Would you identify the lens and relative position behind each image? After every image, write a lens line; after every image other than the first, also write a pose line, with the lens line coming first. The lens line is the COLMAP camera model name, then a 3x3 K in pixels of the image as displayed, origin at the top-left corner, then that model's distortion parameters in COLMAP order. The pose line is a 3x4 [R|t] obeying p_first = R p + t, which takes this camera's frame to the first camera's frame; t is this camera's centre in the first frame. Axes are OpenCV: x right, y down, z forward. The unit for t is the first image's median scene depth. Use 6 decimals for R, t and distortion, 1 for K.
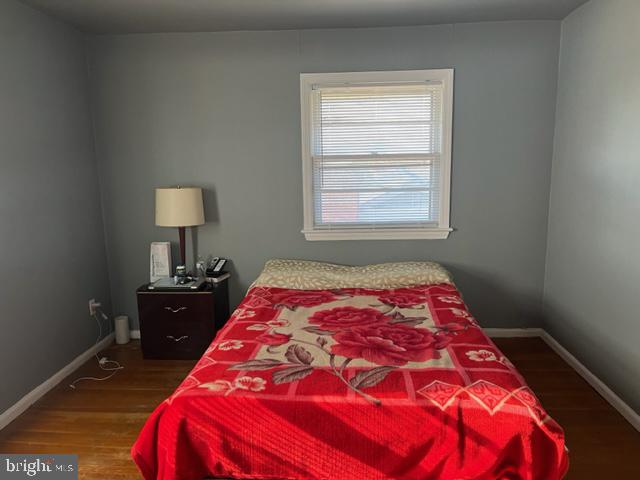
lens RADIAL K [[490.7, 0, 318.9], [0, 490.7, 244.7], [0, 0, 1]] dist [0.080715, -0.111573]
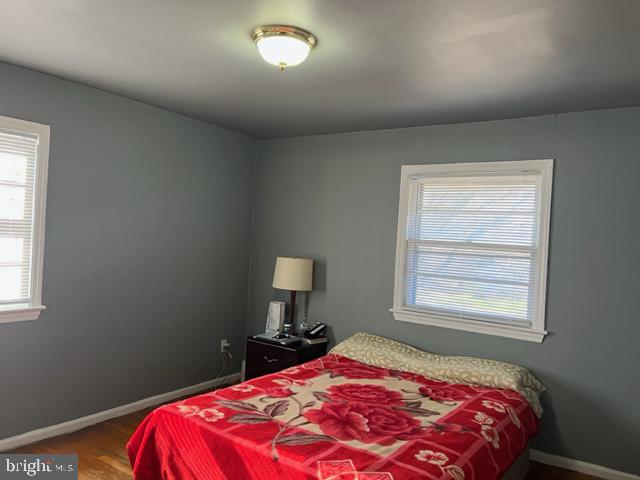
lens RADIAL K [[490.7, 0, 318.0], [0, 490.7, 234.9], [0, 0, 1]] dist [0.080715, -0.111573]
pose [[0.849885, 0.065240, -0.522915, 0.419219], [-0.163290, 0.976069, -0.143615, -0.008391], [0.501032, 0.207443, 0.840199, 0.020830]]
